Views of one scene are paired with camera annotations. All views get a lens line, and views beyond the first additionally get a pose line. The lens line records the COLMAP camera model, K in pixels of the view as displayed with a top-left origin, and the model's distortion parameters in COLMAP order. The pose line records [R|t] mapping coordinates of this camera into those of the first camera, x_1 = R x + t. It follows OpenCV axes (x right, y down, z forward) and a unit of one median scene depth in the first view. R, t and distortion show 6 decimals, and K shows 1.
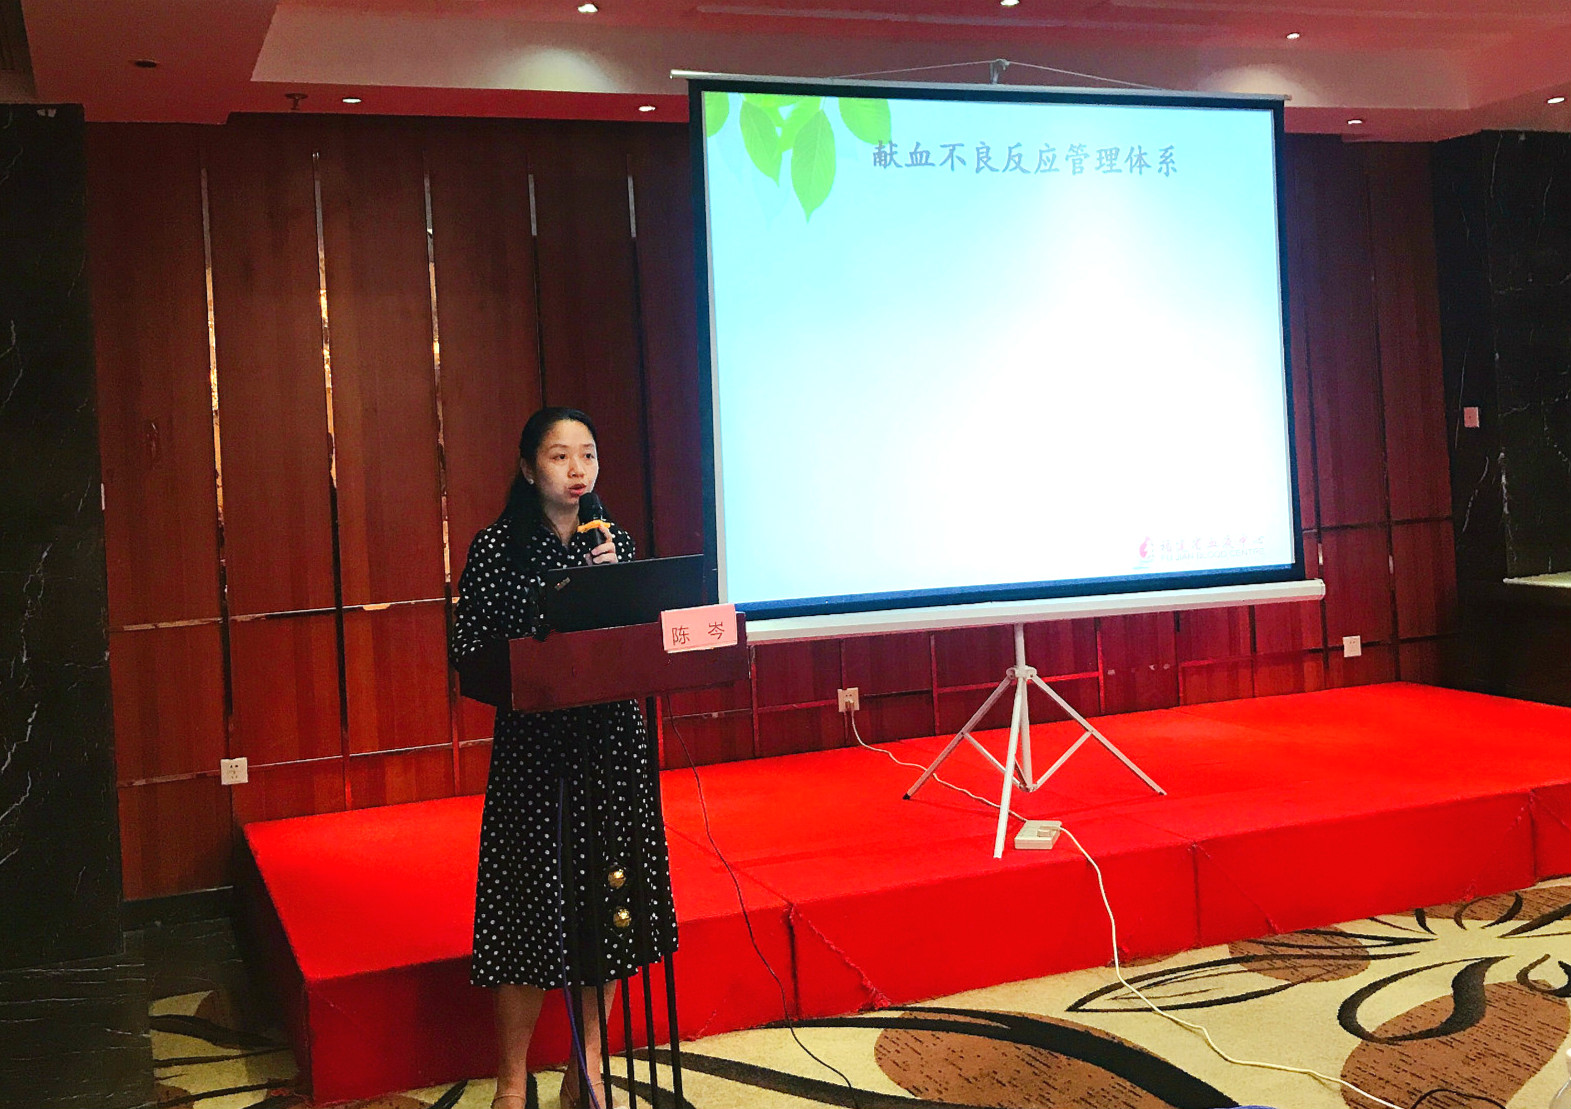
lens RADIAL K [[1737.6, 0, 782.3], [0, 1737.6, 518.8], [0, 0, 1]] dist [0.242877, -0.802153]
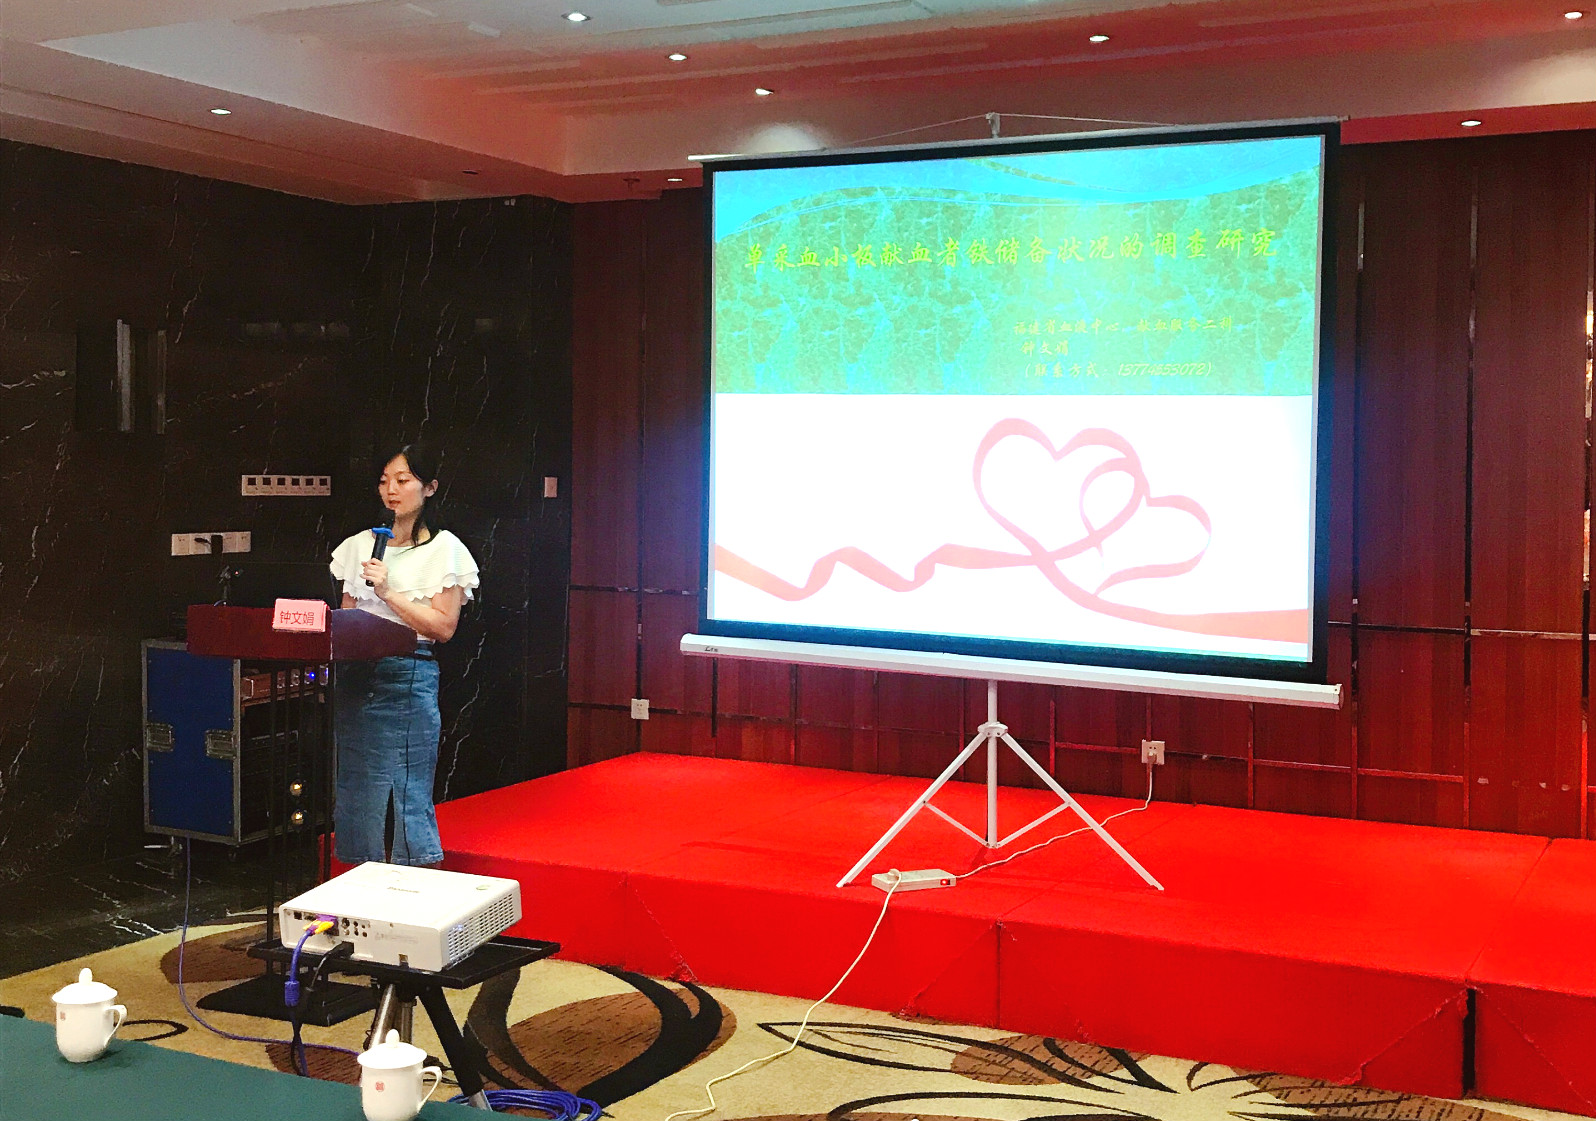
lens RADIAL K [[1856.0, 0, 798.0], [0, 1856.0, 560.5], [0, 0, 1]] dist [0.024482, 0.072789]
pose [[0.662085, 0.100578, -0.742649, 0.830845], [-0.077155, 0.994836, 0.065947, -0.067805], [0.745446, 0.013636, 0.666426, 0.213933]]
